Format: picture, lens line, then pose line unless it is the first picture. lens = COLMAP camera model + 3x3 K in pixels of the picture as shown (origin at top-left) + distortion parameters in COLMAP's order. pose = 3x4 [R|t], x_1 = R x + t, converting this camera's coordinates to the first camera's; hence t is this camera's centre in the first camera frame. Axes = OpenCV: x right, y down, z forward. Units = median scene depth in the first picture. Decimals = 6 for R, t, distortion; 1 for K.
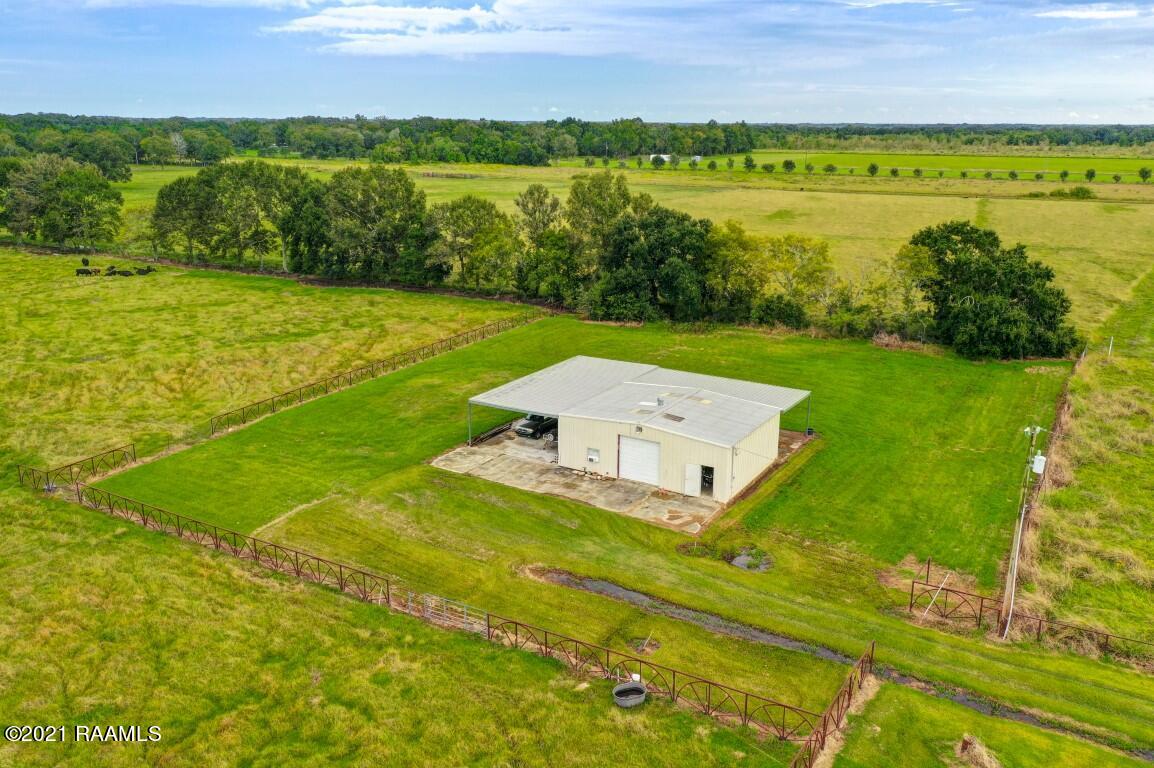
lens RADIAL K [[906.7, 0, 577.0], [0, 906.7, 384.0], [0, 0, 1]] dist [0.006046, 0.004675]
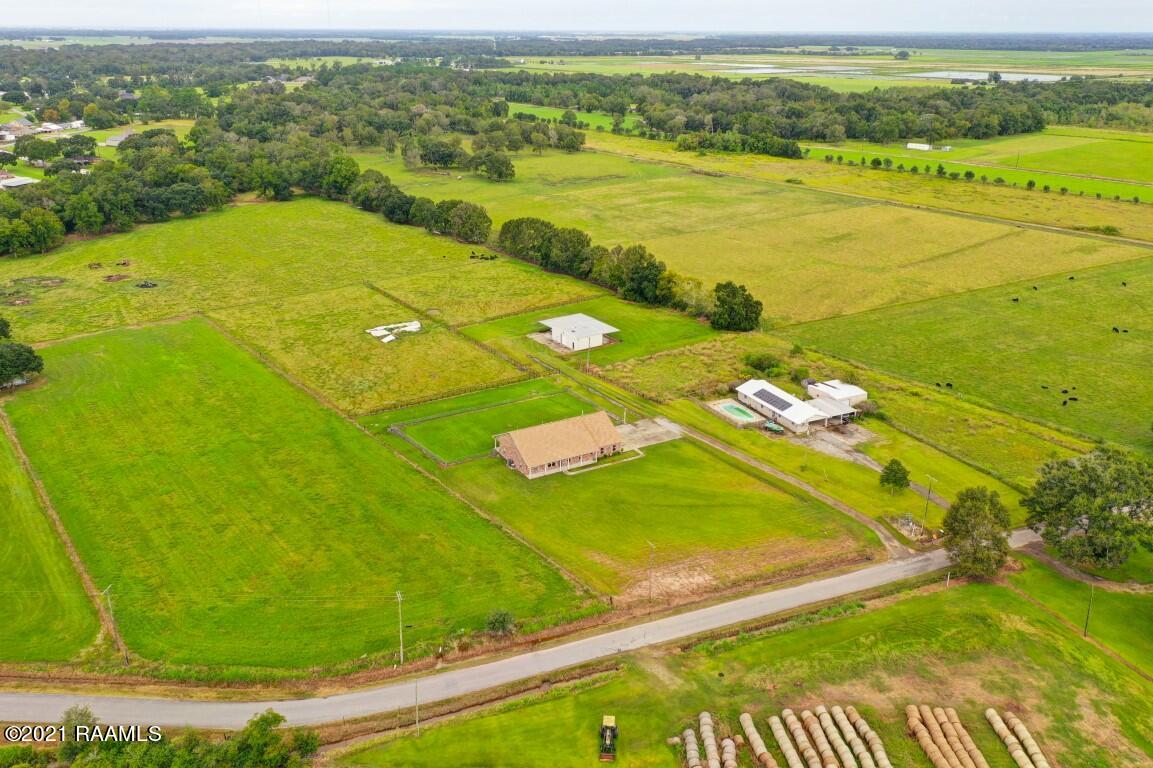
lens RADIAL K [[896.3, 0, 576.5], [0, 896.3, 384.0], [0, 0, 1]] dist [0.001129, 0.001298]
pose [[0.909411, 0.151270, -0.387413, 0.992037], [-0.113624, 0.986438, 0.118447, -0.122406], [0.400077, -0.063698, 0.914265, -1.602332]]
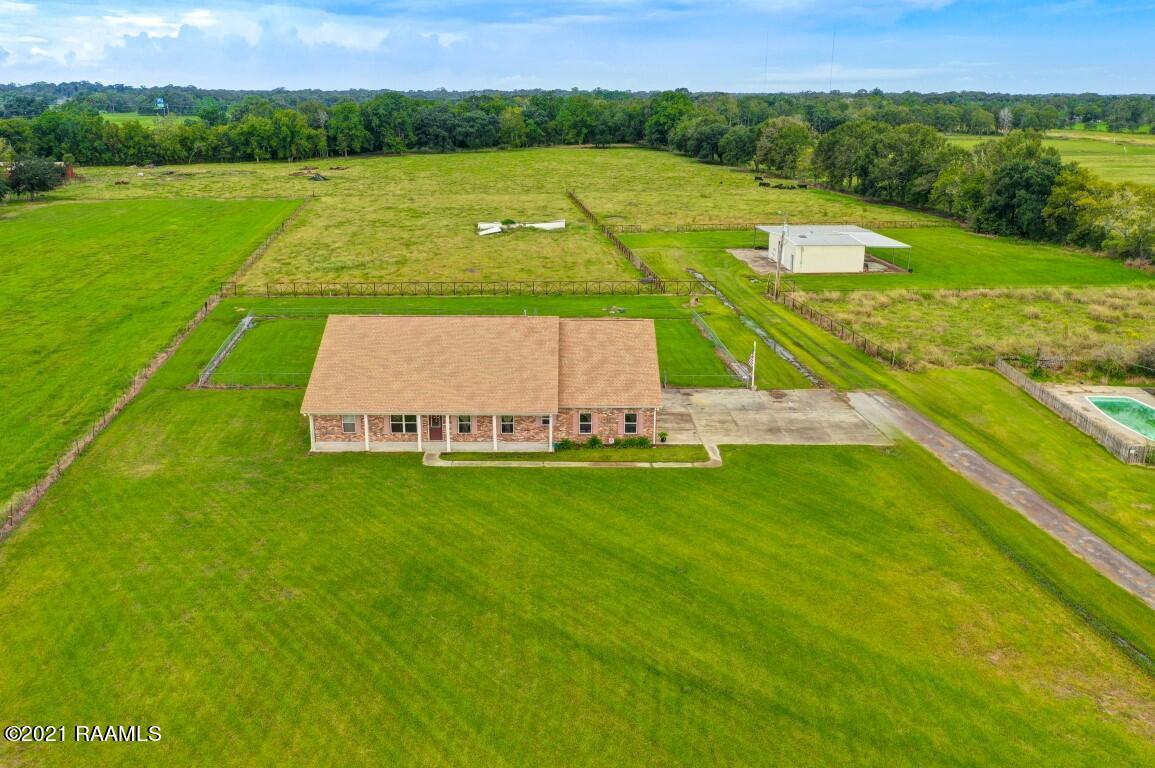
lens RADIAL K [[897.9, 0, 577.5], [0, 897.9, 384.0], [0, 0, 1]] dist [0.001129, 0.001298]
pose [[0.583562, 0.241342, -0.775377, 0.803175], [-0.220766, 0.966005, 0.134524, 0.108786], [0.781485, 0.092674, 0.617003, -0.349988]]
